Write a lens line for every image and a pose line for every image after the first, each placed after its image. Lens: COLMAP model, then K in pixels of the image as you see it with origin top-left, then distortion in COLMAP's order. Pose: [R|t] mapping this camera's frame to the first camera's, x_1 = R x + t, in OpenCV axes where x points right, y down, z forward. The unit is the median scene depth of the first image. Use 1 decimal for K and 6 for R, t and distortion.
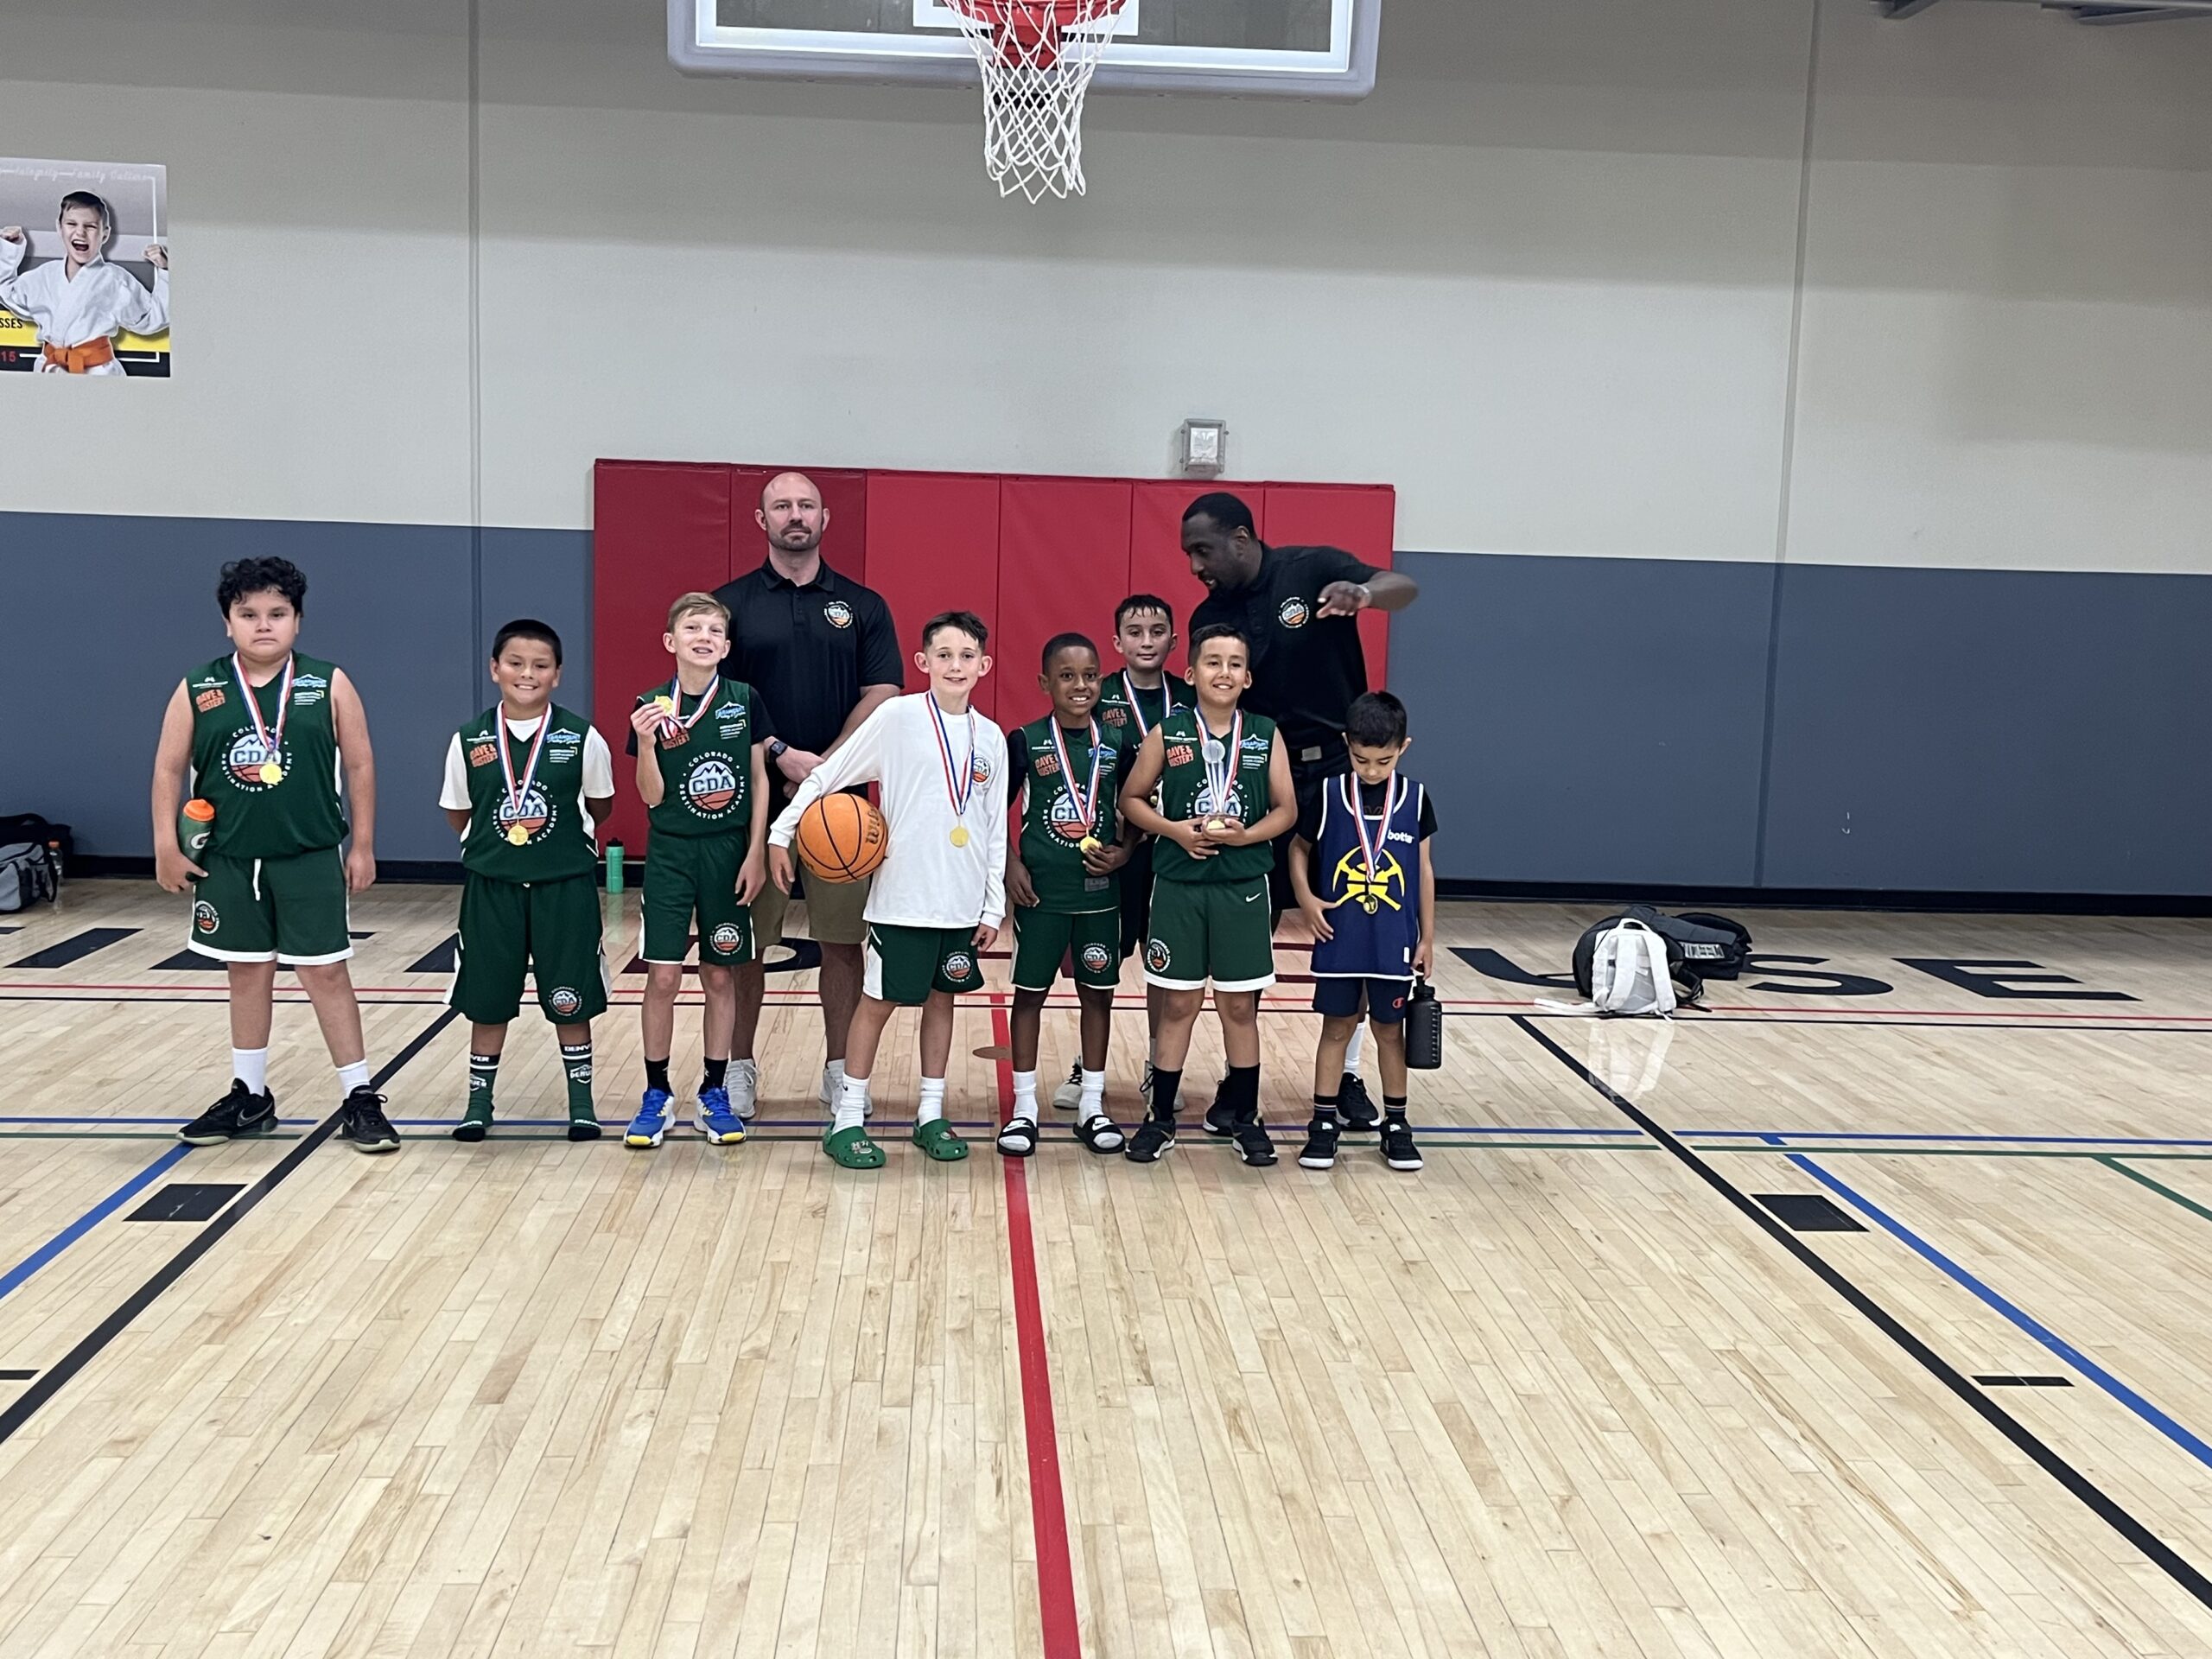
lens RADIAL K [[2178.2, 0, 1101.0], [0, 2178.2, 811.5], [0, 0, 1]] dist [0.009850, 0.000000]
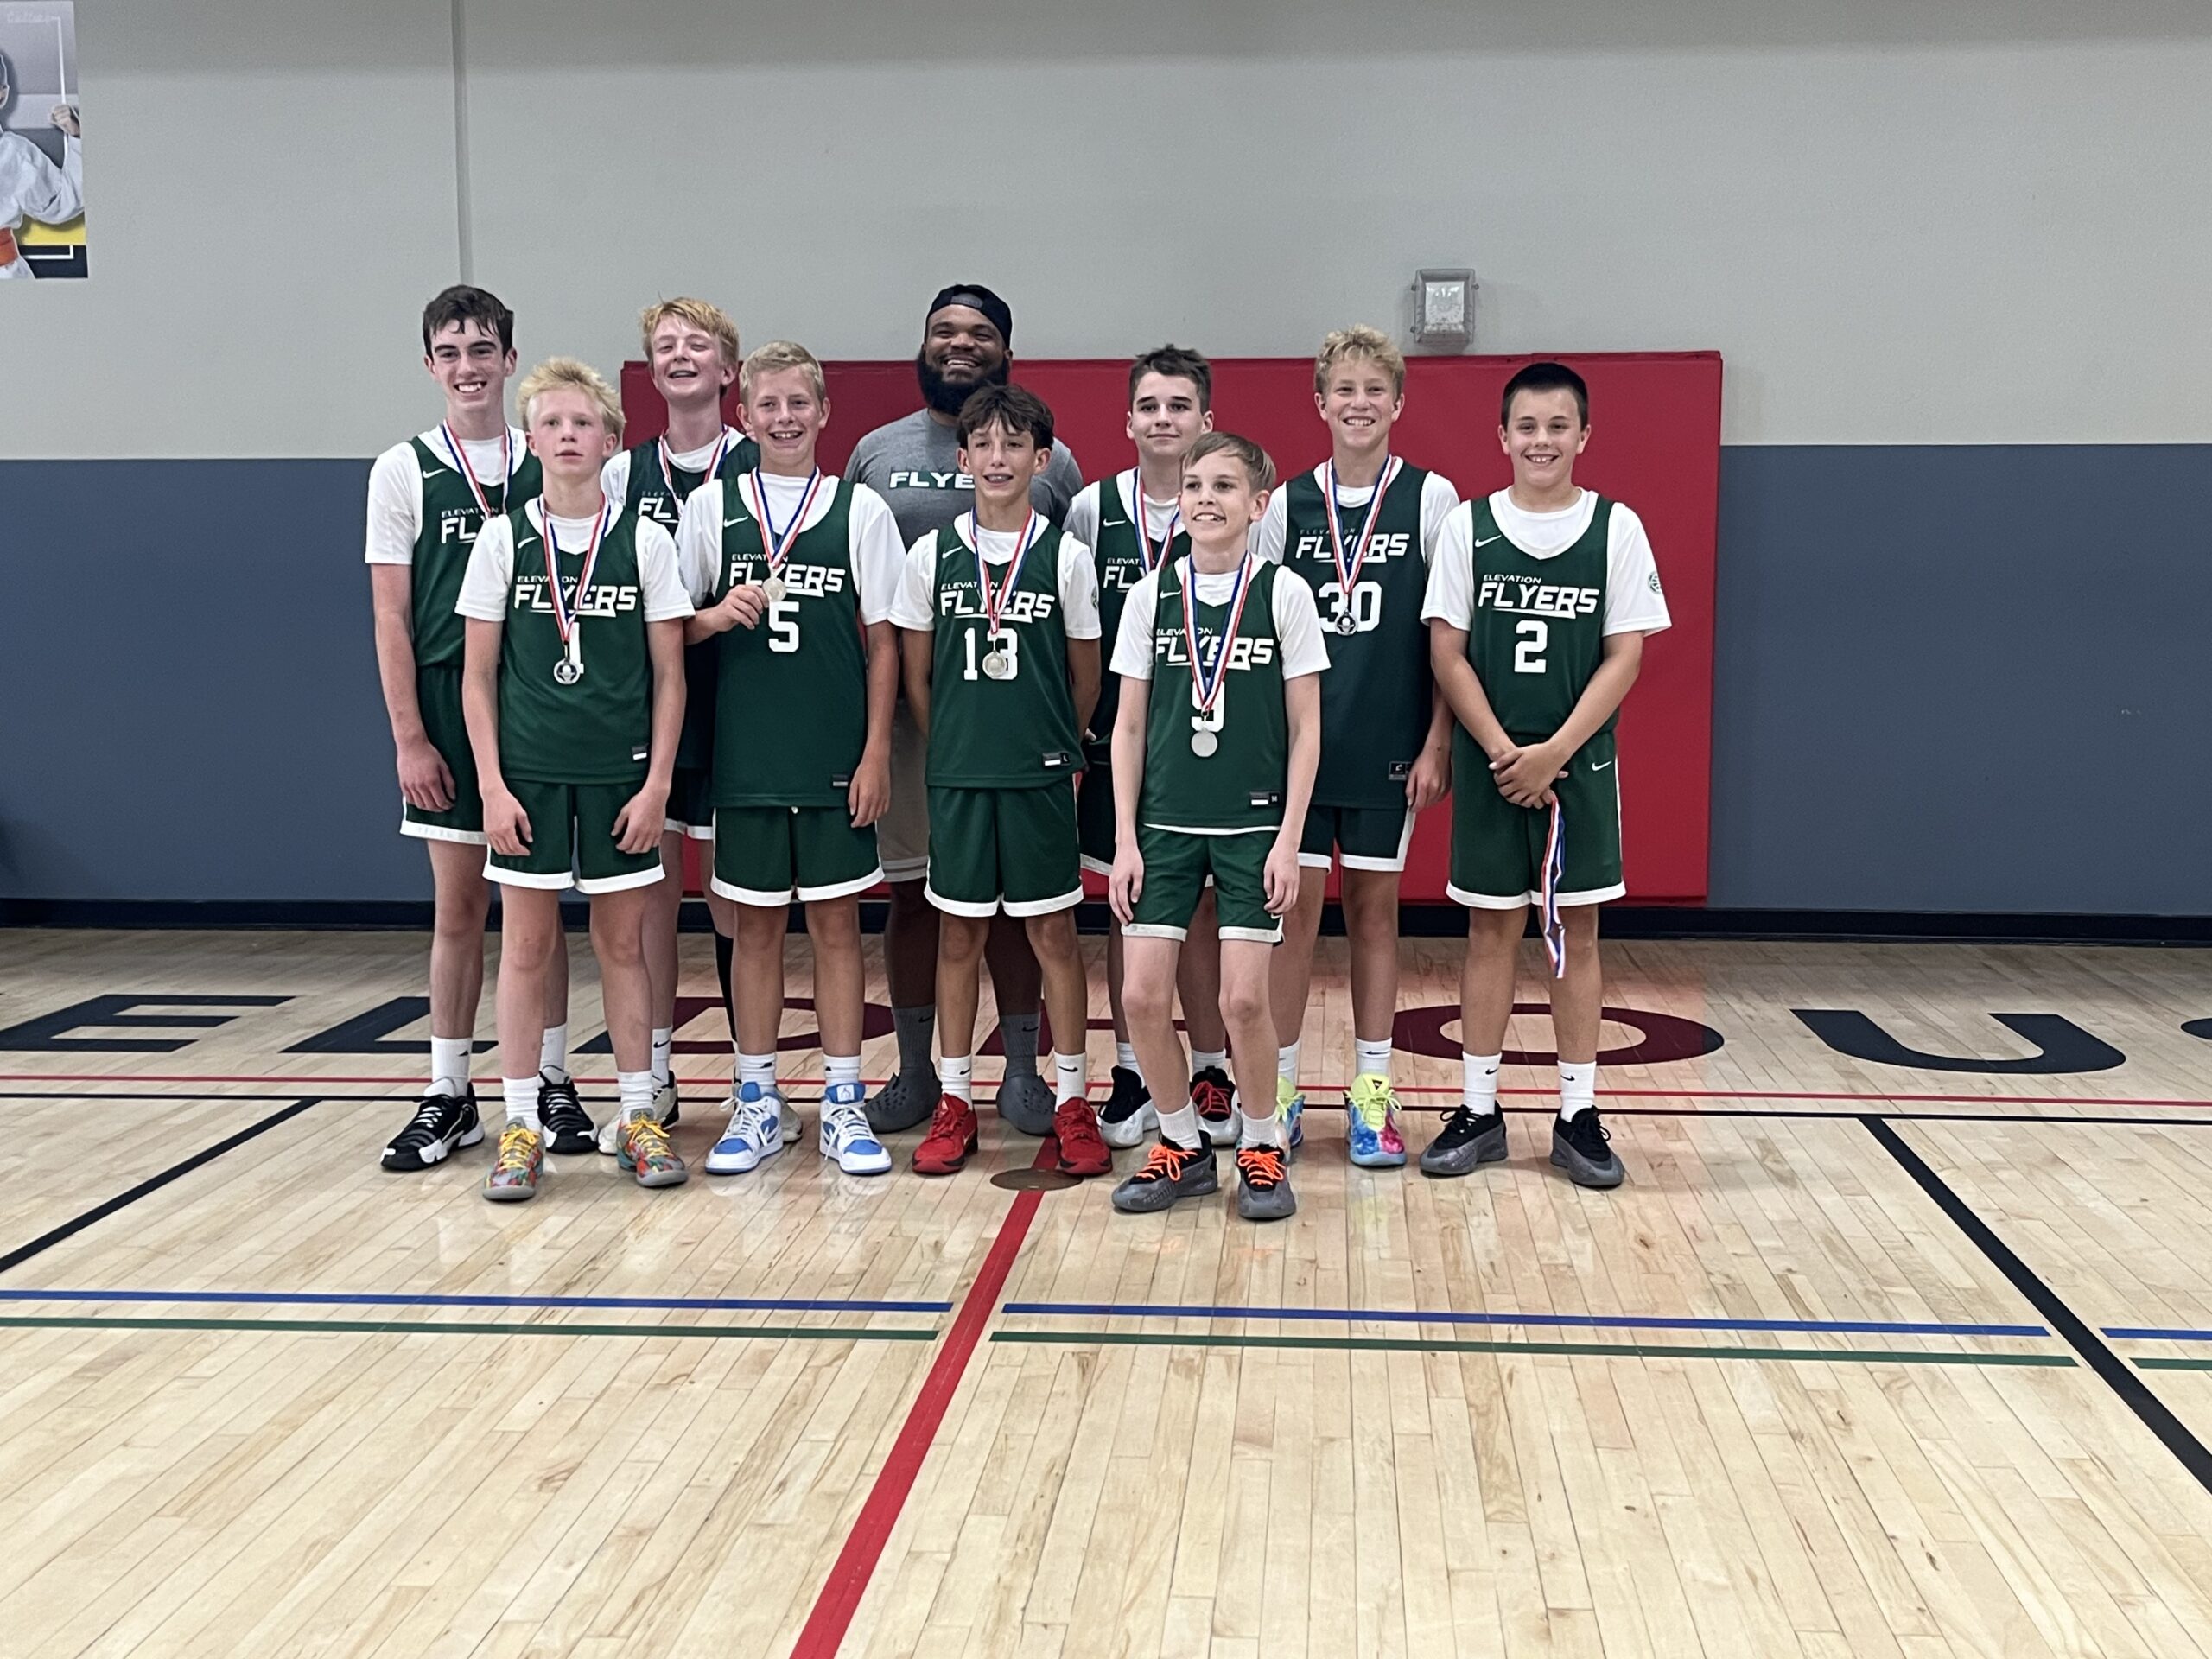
lens RADIAL K [[2519.2, 0, 1111.0], [0, 2519.2, 852.6], [0, 0, 1]] dist [0.006535, 0.000000]
pose [[0.989149, -0.014470, -0.146204, 0.061526], [0.014873, 0.999888, 0.001661, 0.008397], [0.146163, -0.003818, 0.989253, 0.180097]]
